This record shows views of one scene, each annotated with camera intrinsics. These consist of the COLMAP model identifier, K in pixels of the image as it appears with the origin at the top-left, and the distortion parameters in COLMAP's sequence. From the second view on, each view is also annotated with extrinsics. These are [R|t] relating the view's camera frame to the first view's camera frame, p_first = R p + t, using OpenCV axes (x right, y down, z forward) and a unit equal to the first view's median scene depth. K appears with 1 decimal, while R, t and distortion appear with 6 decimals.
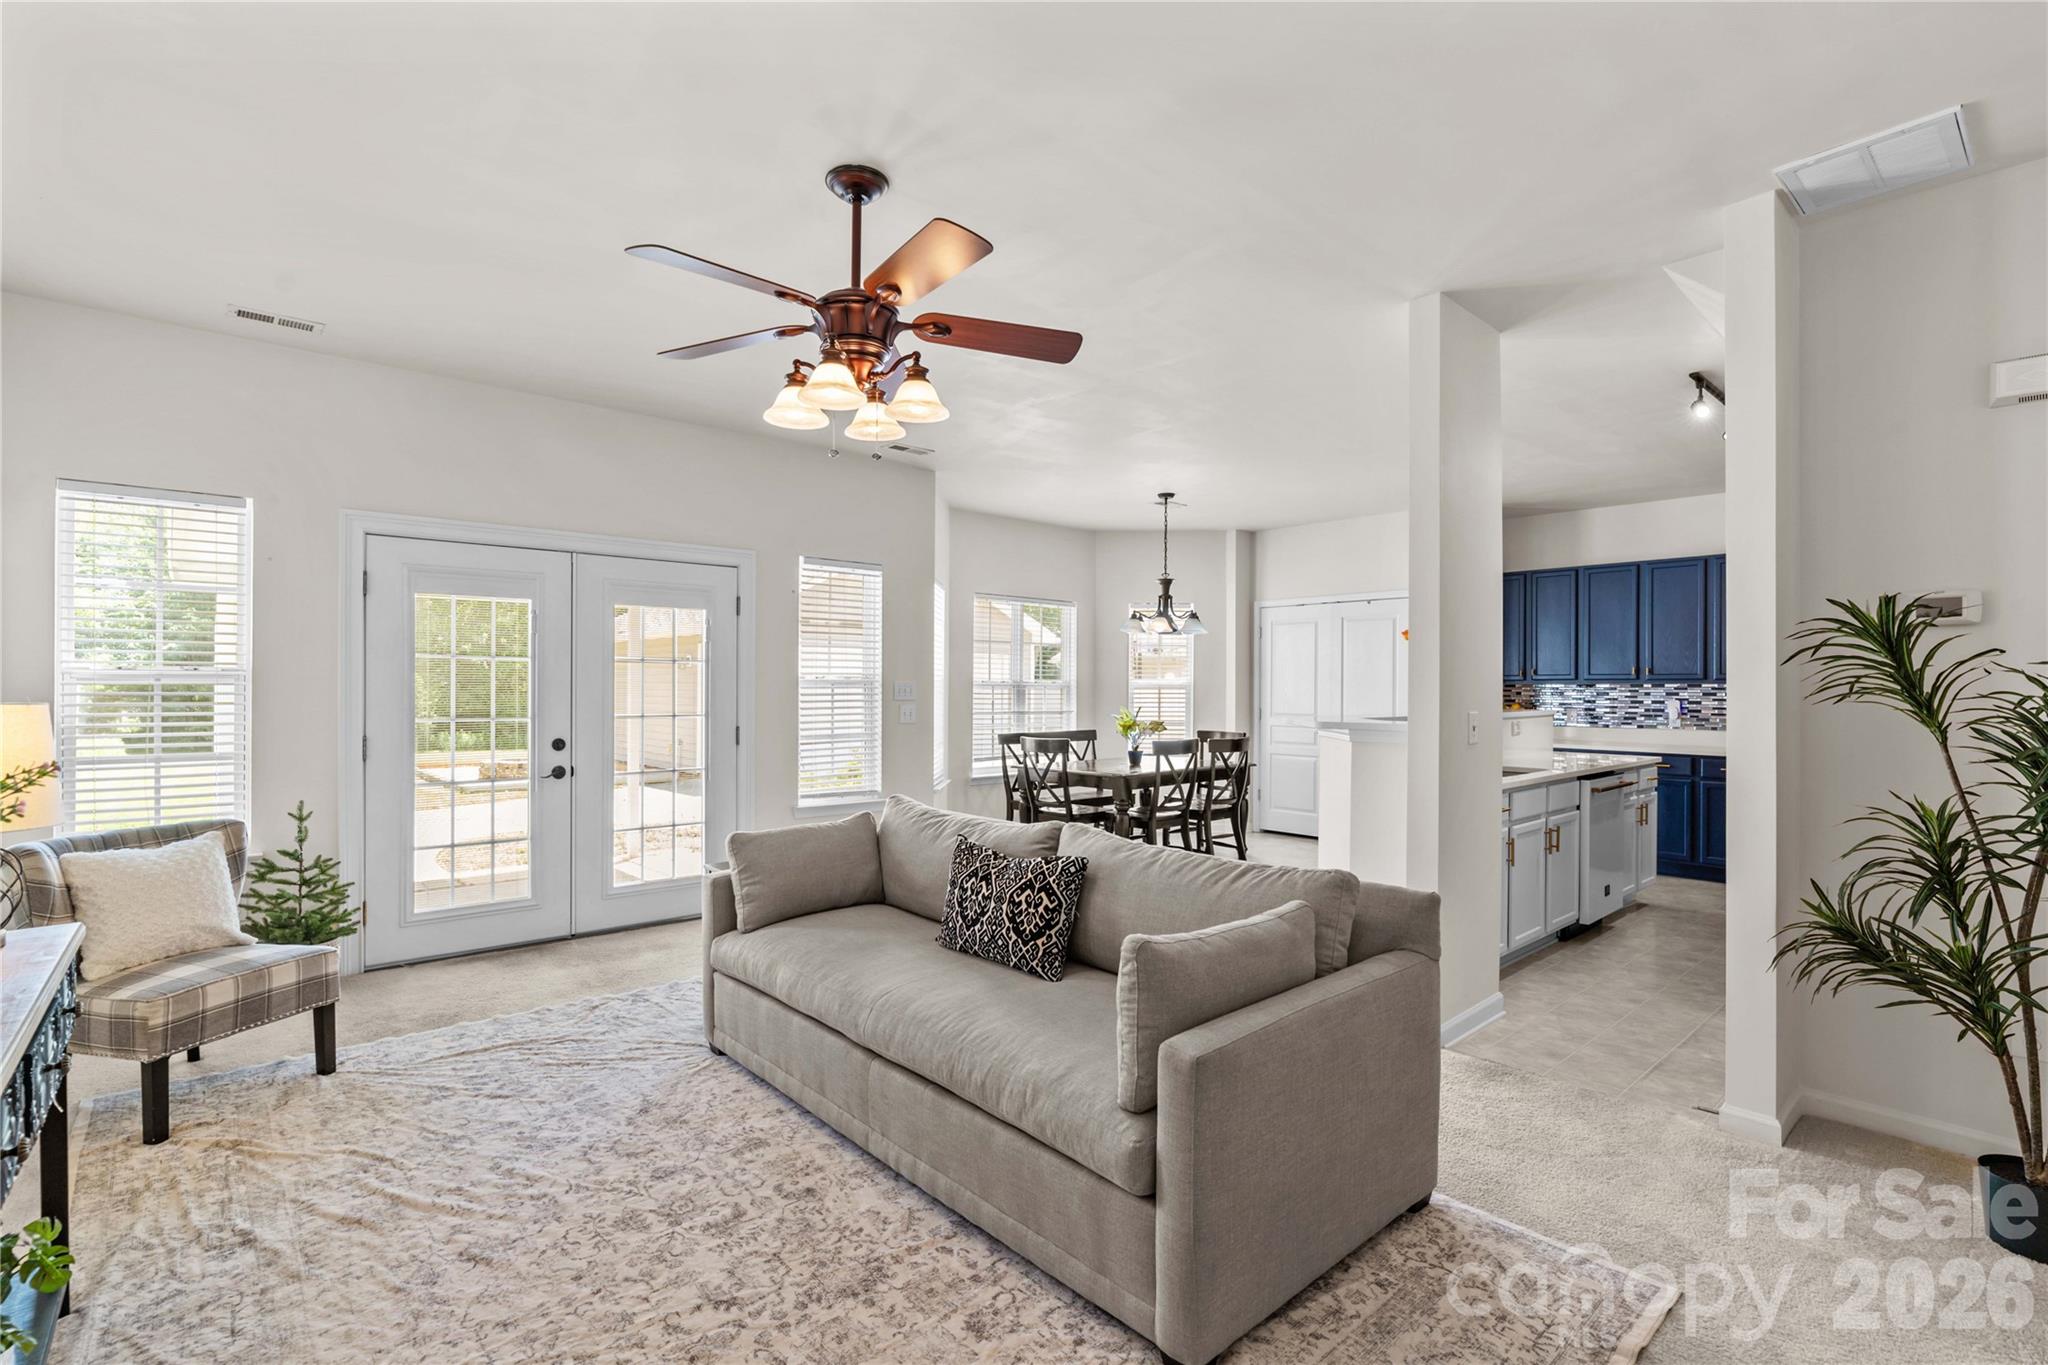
lens RADIAL K [[944.5, 0, 1026.0], [0, 944.5, 684.3], [0, 0, 1]] dist [-0.014581, 0.005188]
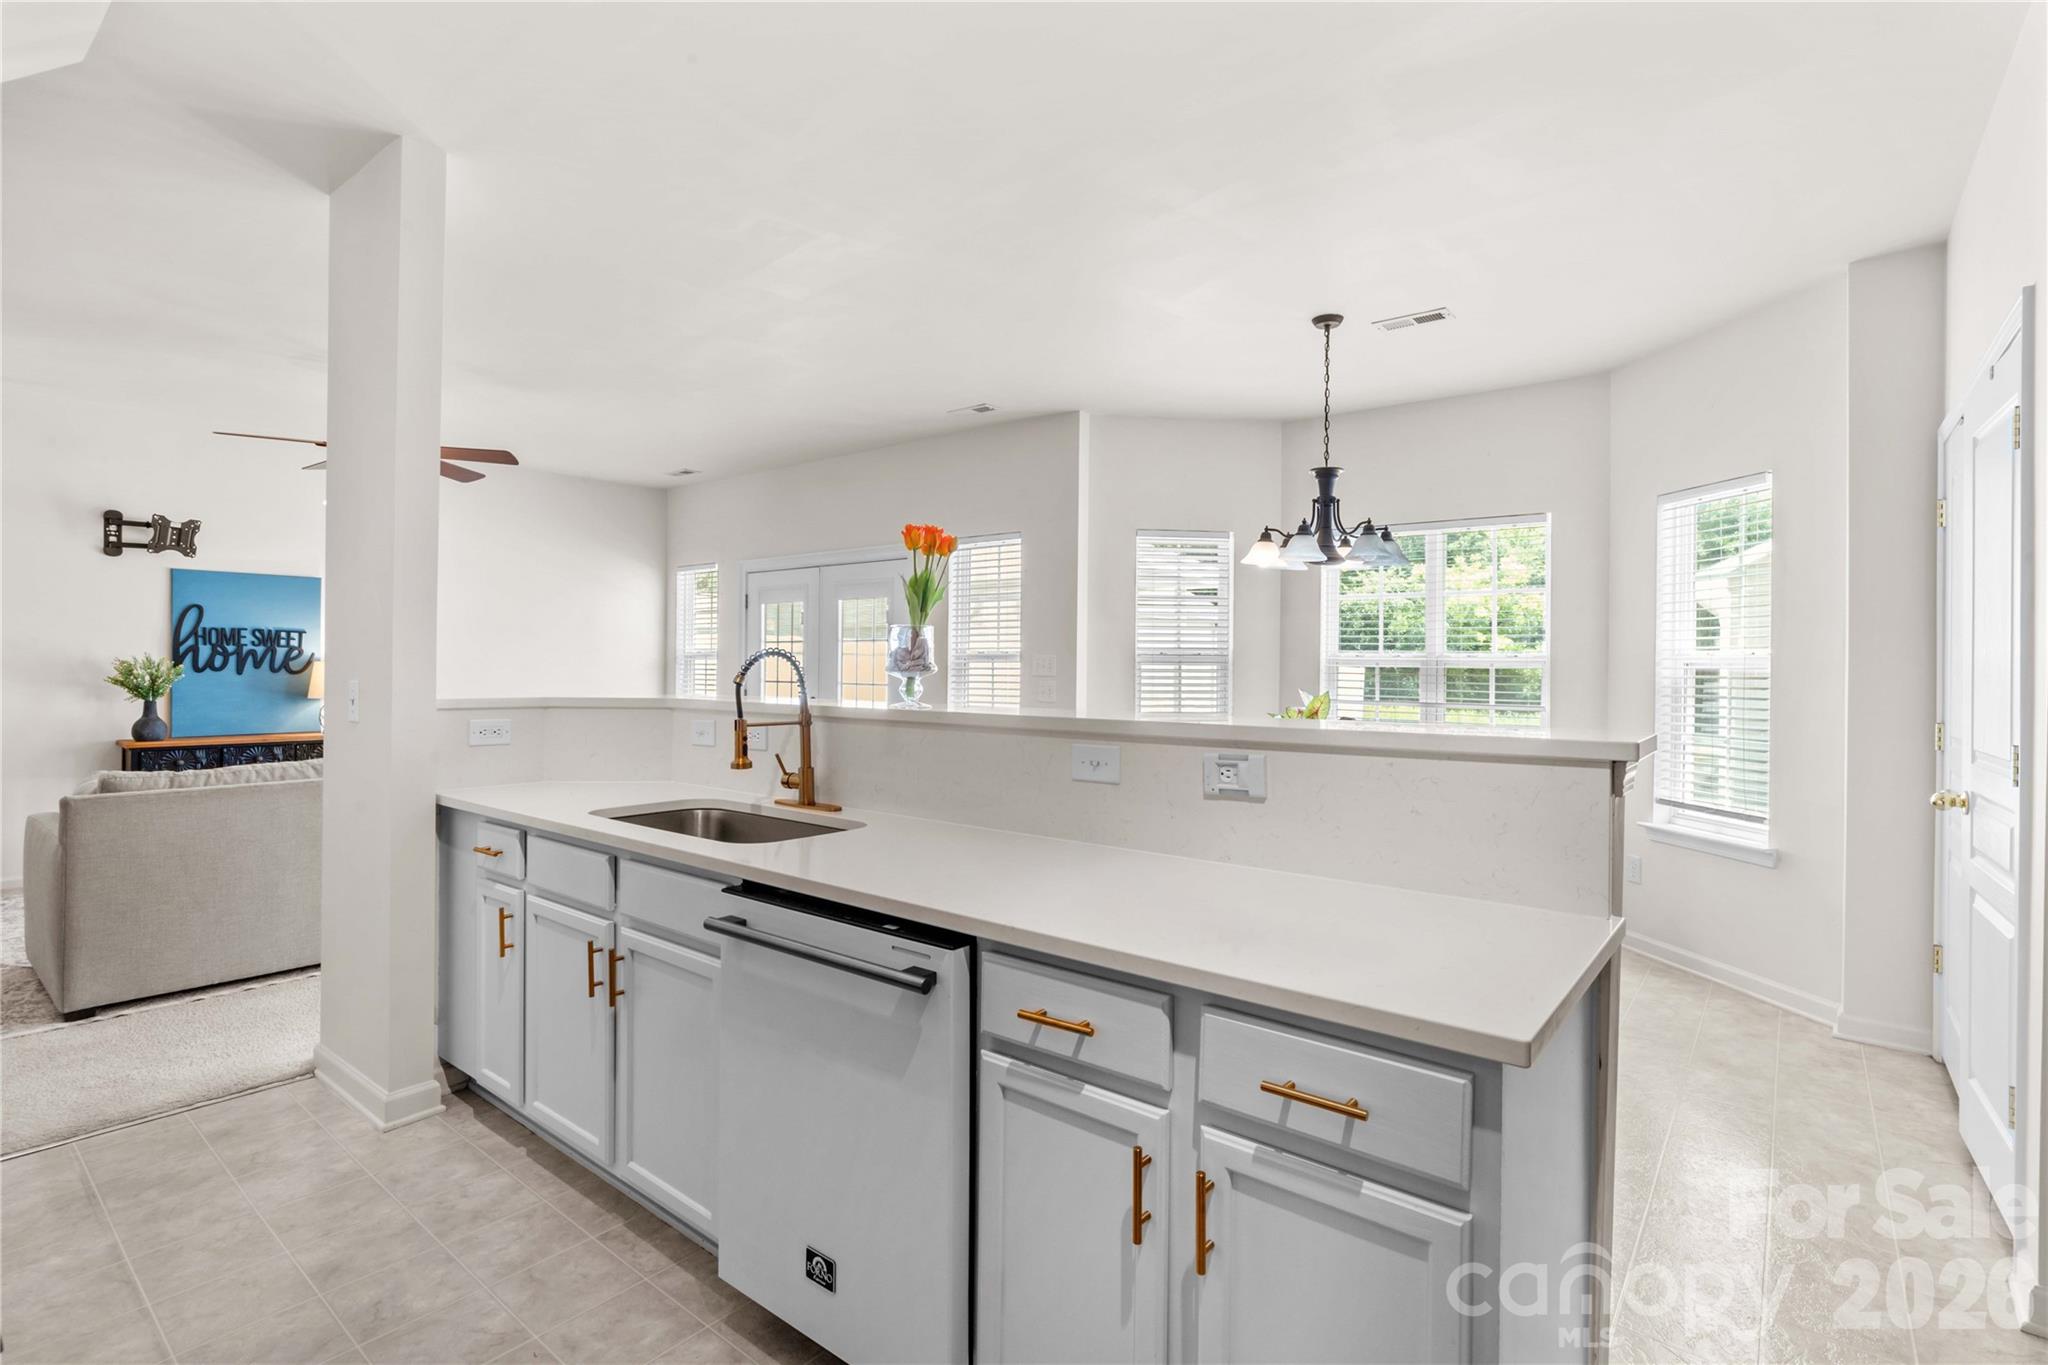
lens RADIAL K [[974.7, 0, 996.1], [0, 974.7, 663.4], [0, 0, 1]] dist [0.000296, 0.000470]
pose [[0.135555, -0.003513, -0.990764, 0.696689], [-0.004370, 0.999982, -0.004143, 0.007969], [0.990760, 0.004891, 0.135537, 0.733751]]
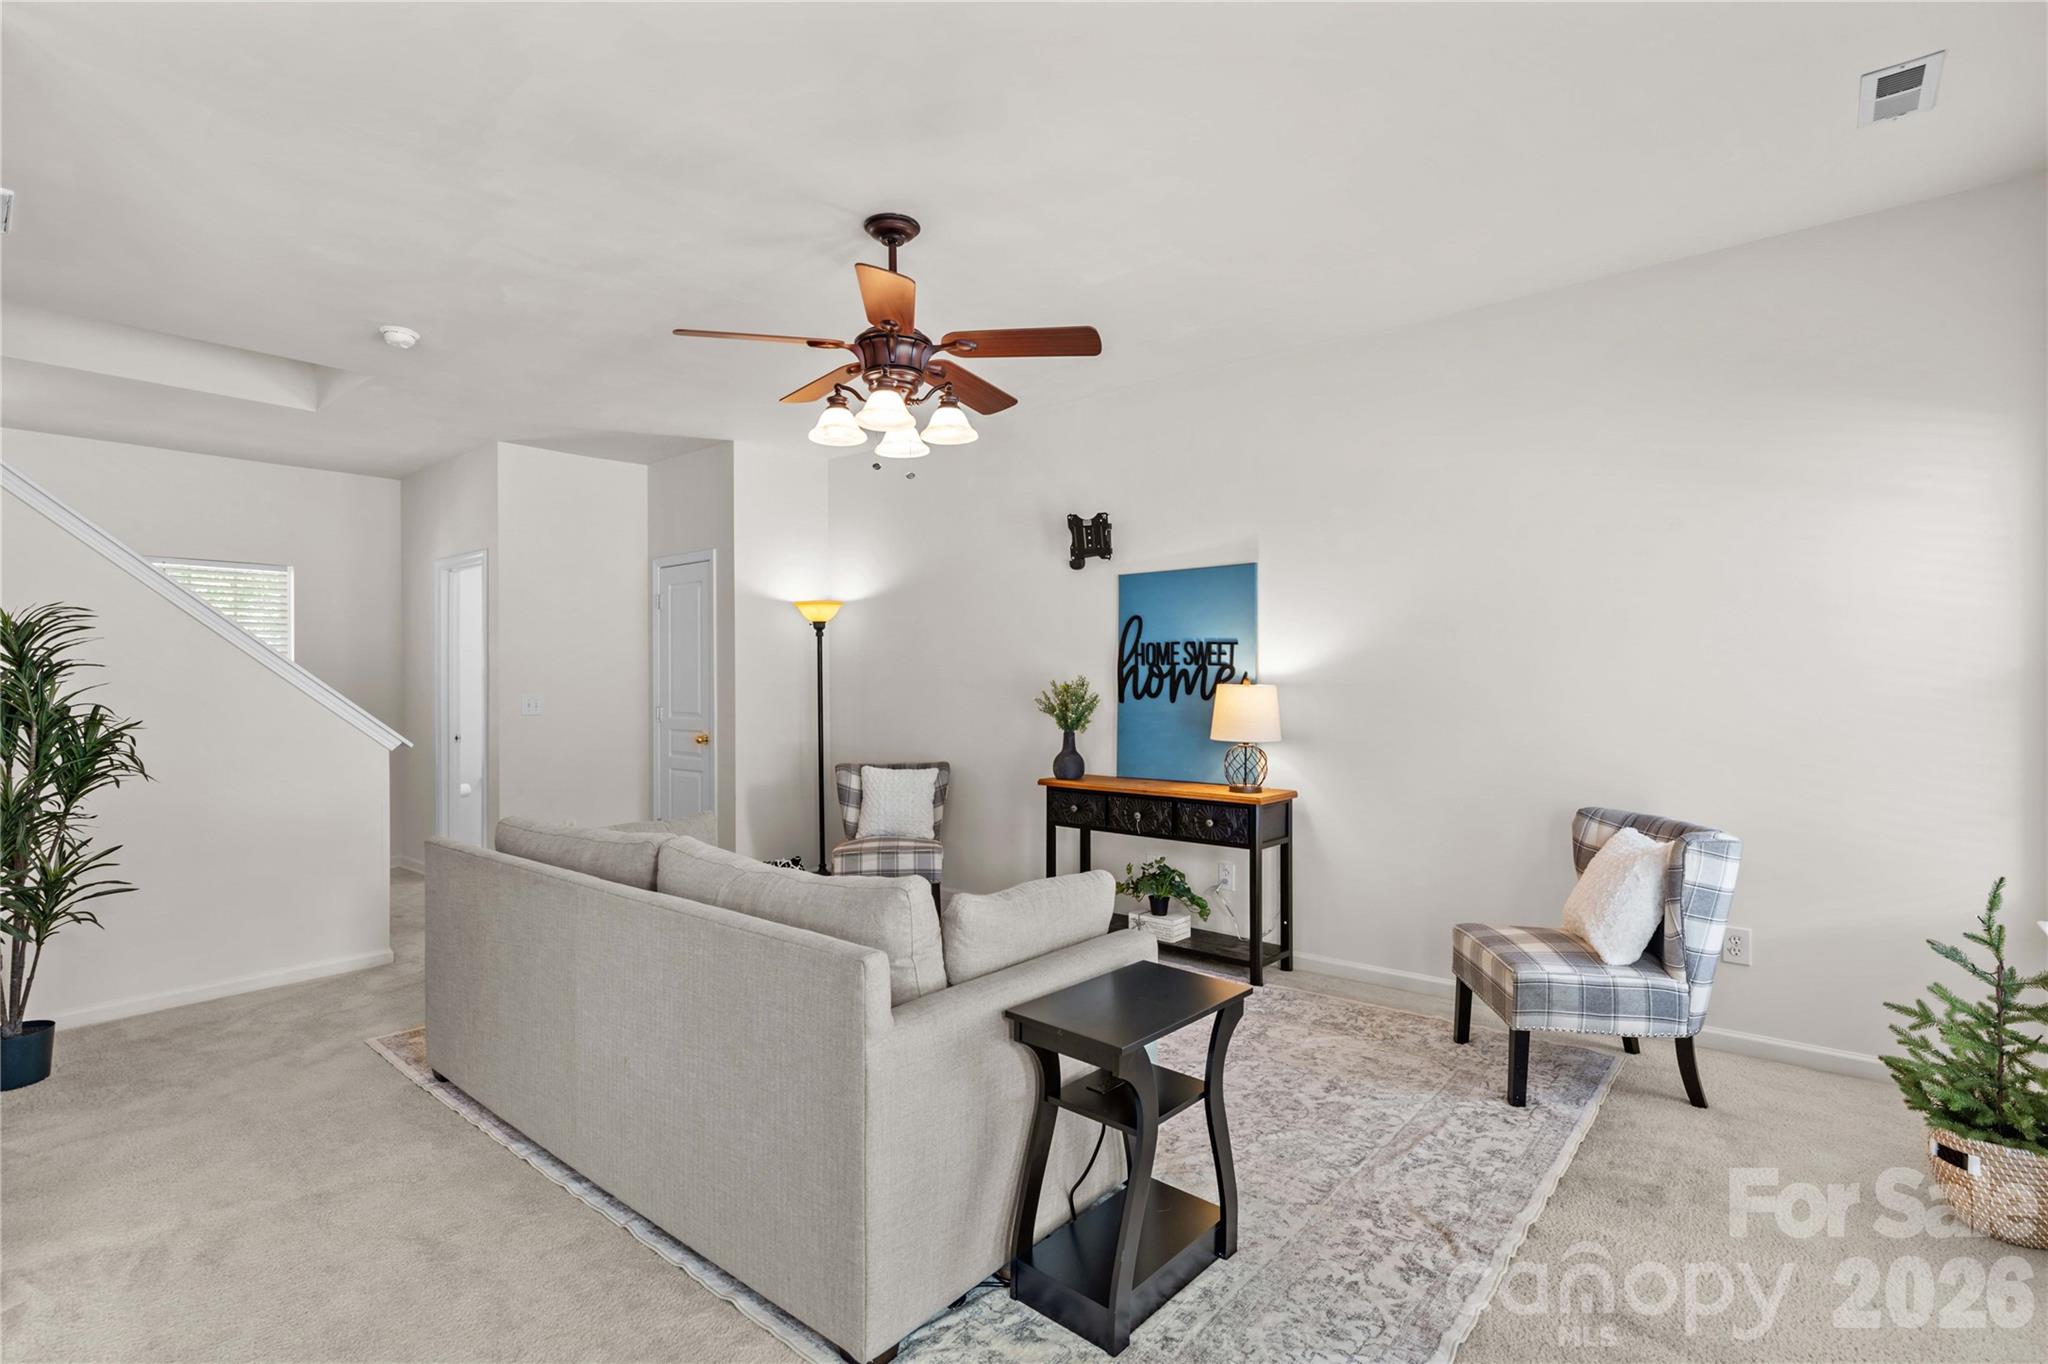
lens RADIAL K [[975.2, 0, 1024.0], [0, 975.2, 682.0], [0, 0, 1]] dist [0.003733, 0.000497]
pose [[-0.989277, 0.002047, -0.146039, -0.060049], [0.002363, 0.999995, -0.001989, 0.004501], [0.146034, -0.002312, -0.989277, 0.832287]]
